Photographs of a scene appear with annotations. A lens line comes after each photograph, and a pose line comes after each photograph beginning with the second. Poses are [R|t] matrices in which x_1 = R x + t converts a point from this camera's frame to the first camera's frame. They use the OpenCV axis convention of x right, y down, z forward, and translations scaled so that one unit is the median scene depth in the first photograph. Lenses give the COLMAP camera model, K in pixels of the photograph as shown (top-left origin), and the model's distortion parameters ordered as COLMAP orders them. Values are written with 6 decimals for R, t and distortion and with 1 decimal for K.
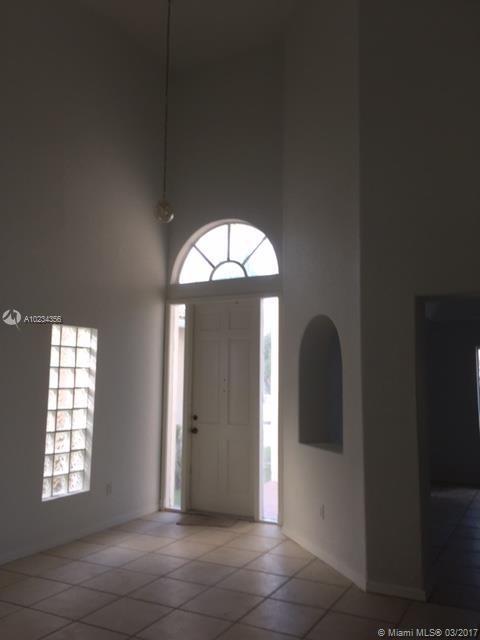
lens RADIAL K [[547.0, 0, 240.2], [0, 547.0, 317.8], [0, 0, 1]] dist [0.072843, -0.071126]
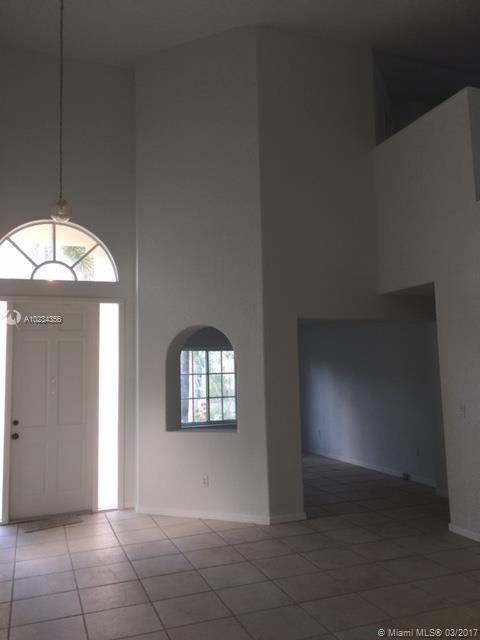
lens RADIAL K [[547.0, 0, 238.2], [0, 547.0, 320.9], [0, 0, 1]] dist [0.072843, -0.071126]
pose [[0.665212, 0.044429, 0.745332, -0.551301], [-0.053927, 0.998480, -0.011390, -0.003609], [-0.744705, -0.032617, 0.666597, 0.084760]]
